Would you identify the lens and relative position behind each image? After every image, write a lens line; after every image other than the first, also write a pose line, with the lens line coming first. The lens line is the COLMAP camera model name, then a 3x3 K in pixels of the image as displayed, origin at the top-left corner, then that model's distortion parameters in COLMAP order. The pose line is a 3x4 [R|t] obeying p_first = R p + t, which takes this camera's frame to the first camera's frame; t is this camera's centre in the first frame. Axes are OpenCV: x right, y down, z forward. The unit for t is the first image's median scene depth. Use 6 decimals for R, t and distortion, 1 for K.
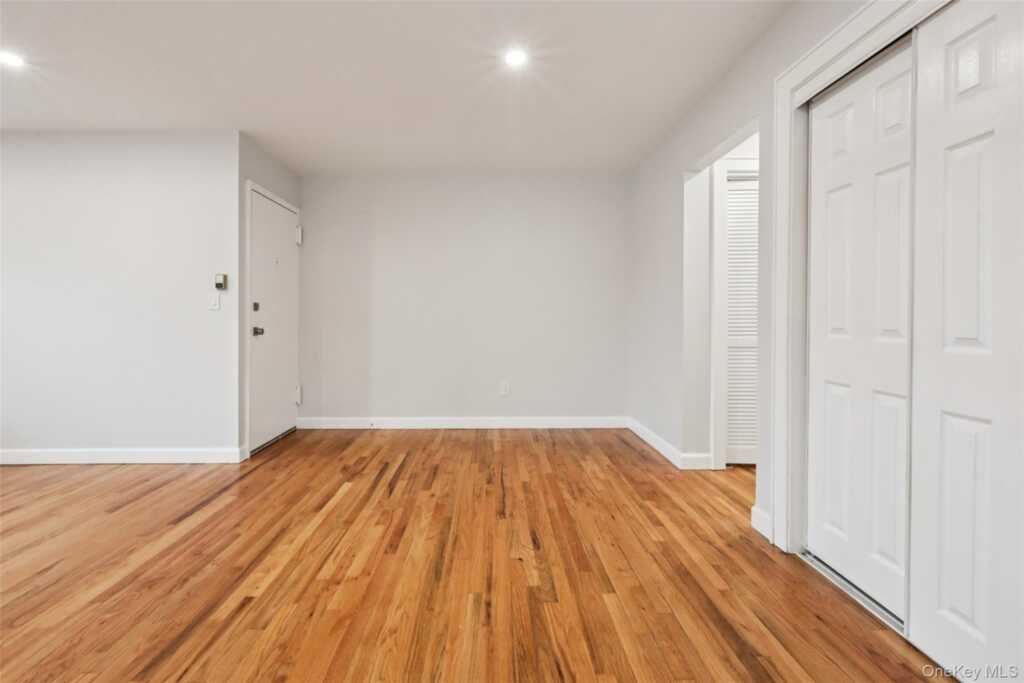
lens RADIAL K [[470.3, 0, 490.7], [0, 470.3, 320.8], [0, 0, 1]] dist [0.001058, 0.000226]
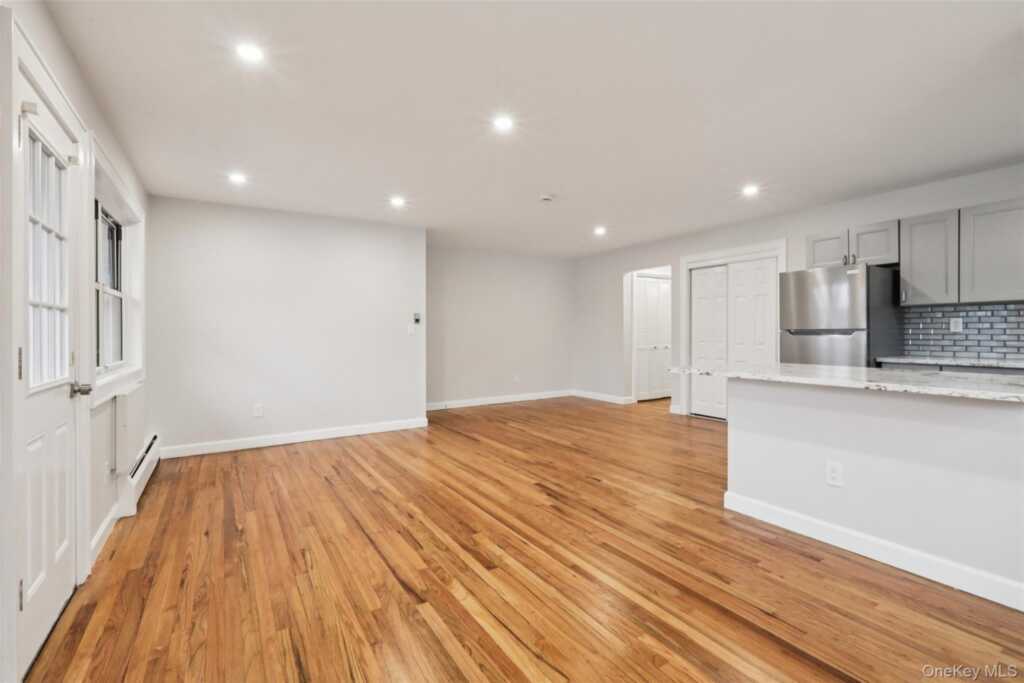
lens RADIAL K [[461.6, 0, 511.1], [0, 461.6, 333.5], [0, 0, 1]] dist [0.000451, 0.000214]
pose [[0.847209, -0.007104, 0.531212, -1.555626], [0.009524, 0.999953, -0.001817, -0.030650], [-0.531174, 0.006598, 0.847237, -0.749248]]
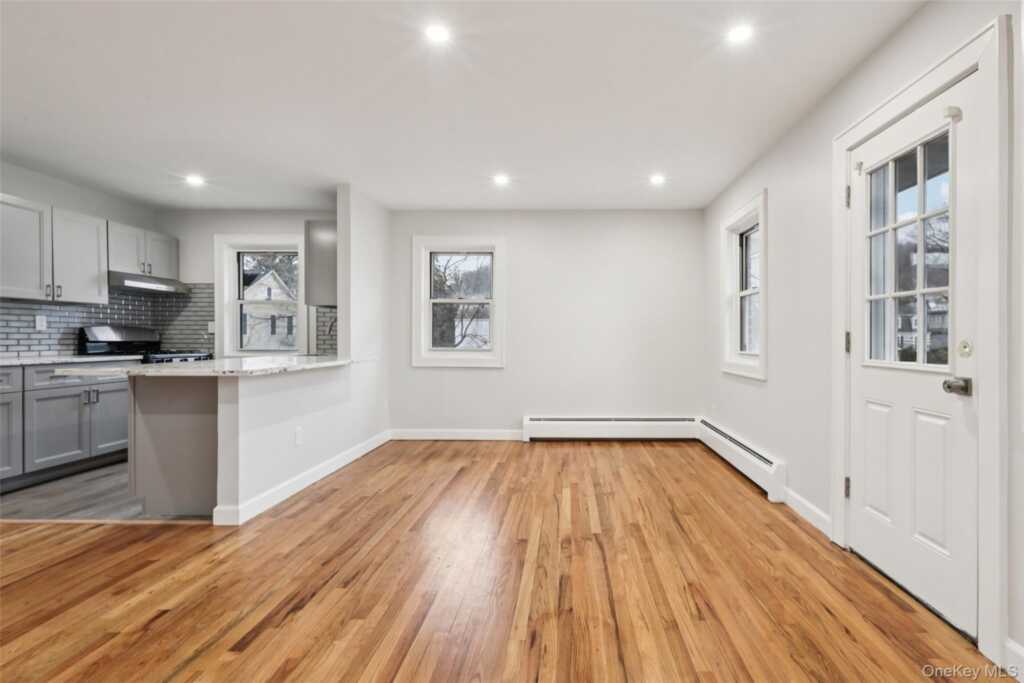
lens RADIAL K [[476.9, 0, 563.9], [0, 476.9, 341.5], [0, 0, 1]] dist [-0.000099, 0.001326]
pose [[-0.999947, -0.002854, 0.009935, -1.211655], [-0.002732, 0.999920, 0.012324, -0.012136], [-0.009969, 0.012296, -0.999875, 1.025298]]
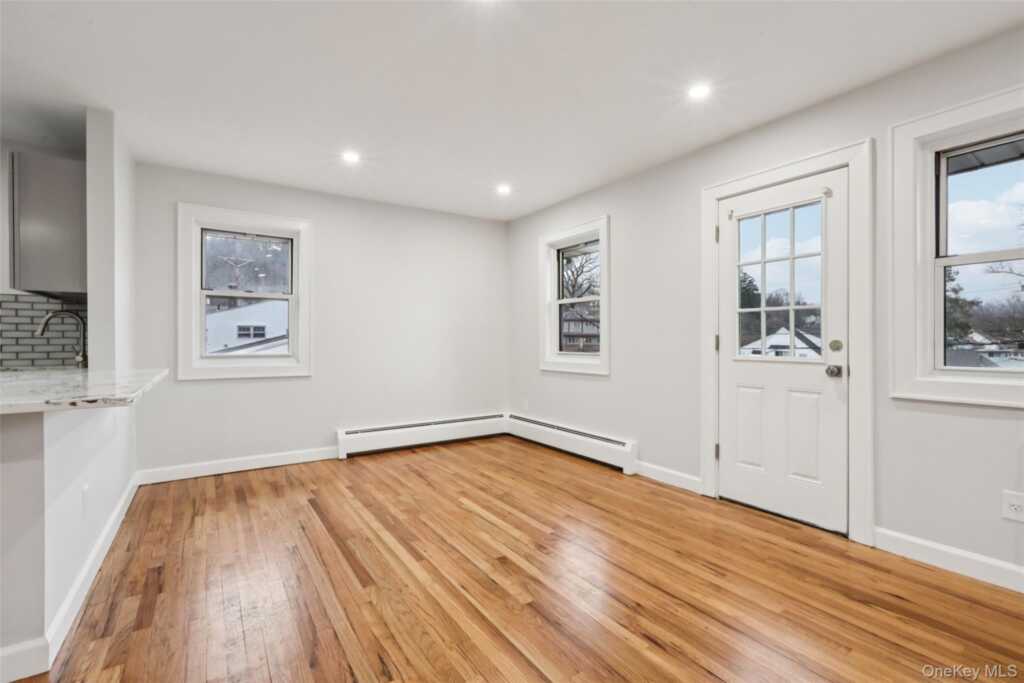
lens RADIAL K [[456.8, 0, 512.0], [0, 456.8, 341.5], [0, 0, 1]] dist [0.001109, 0.000084]
pose [[-0.831702, 0.002096, -0.555218, -0.638654], [-0.001332, 0.999982, 0.005770, -0.010007], [0.555221, 0.005538, -0.831685, 0.779318]]
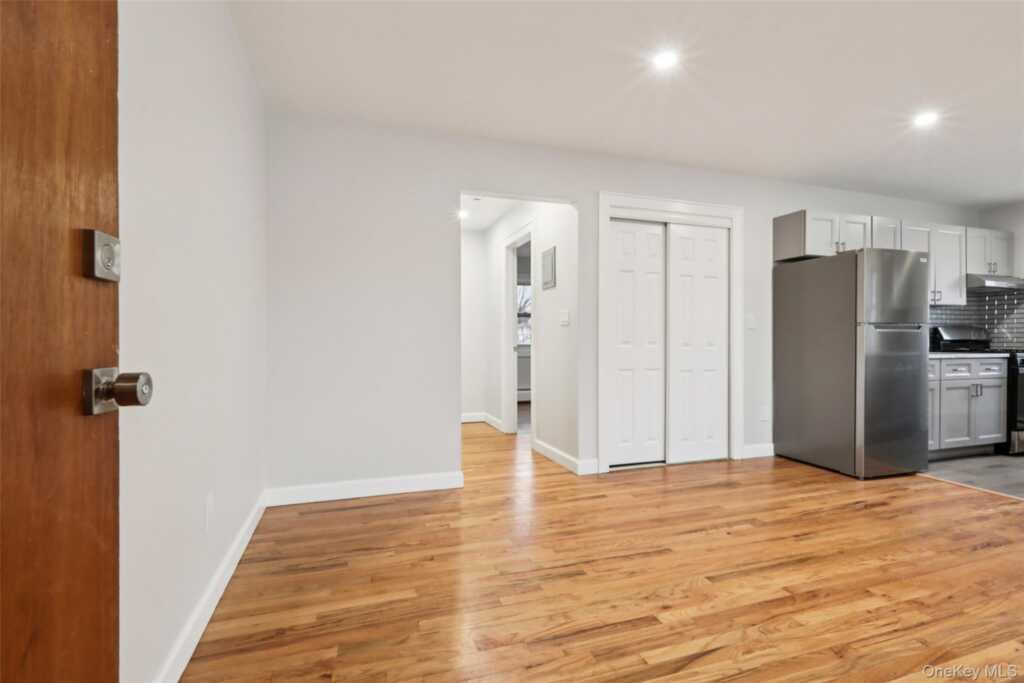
lens RADIAL K [[471.7, 0, 511.9], [0, 471.7, 344.6], [0, 0, 1]] dist [0.000917, 0.001088]
pose [[-0.322586, -0.010166, 0.946486, -0.731455], [0.003929, 0.999919, 0.012079, 0.003006], [-0.946532, 0.007615, -0.322520, 1.554077]]
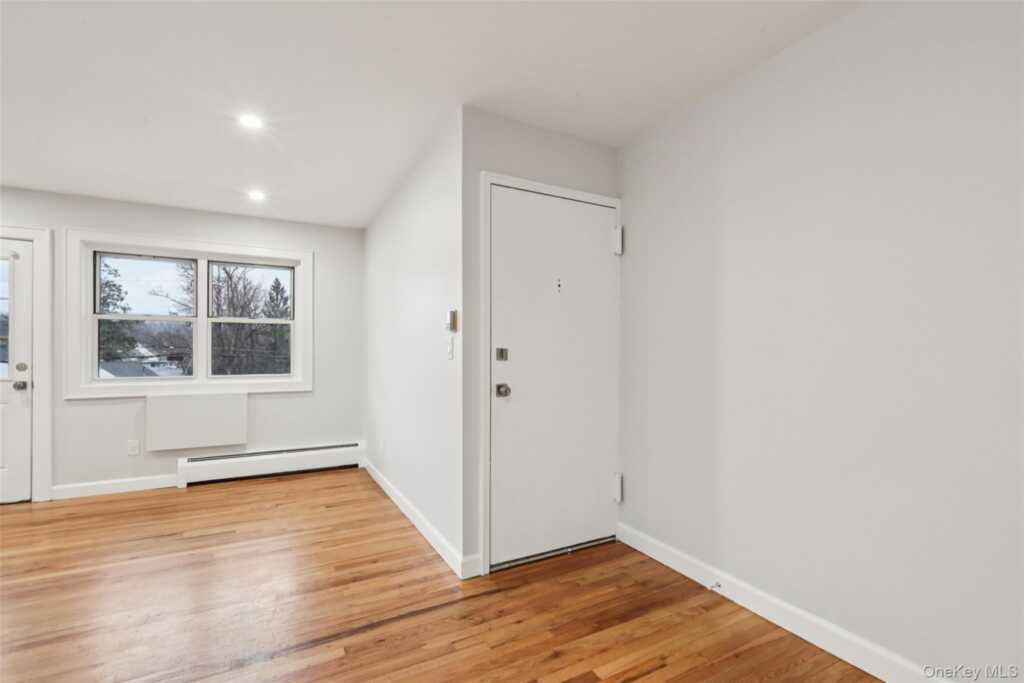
lens RADIAL K [[456.9, 0, 508.3], [0, 456.9, 349.9], [0, 0, 1]] dist [0.001304, 0.000541]
pose [[0.466240, -0.004870, -0.884645, 0.133085], [-0.004734, 0.999957, -0.008000, -0.044053], [0.884645, 0.007918, 0.466197, 0.998785]]
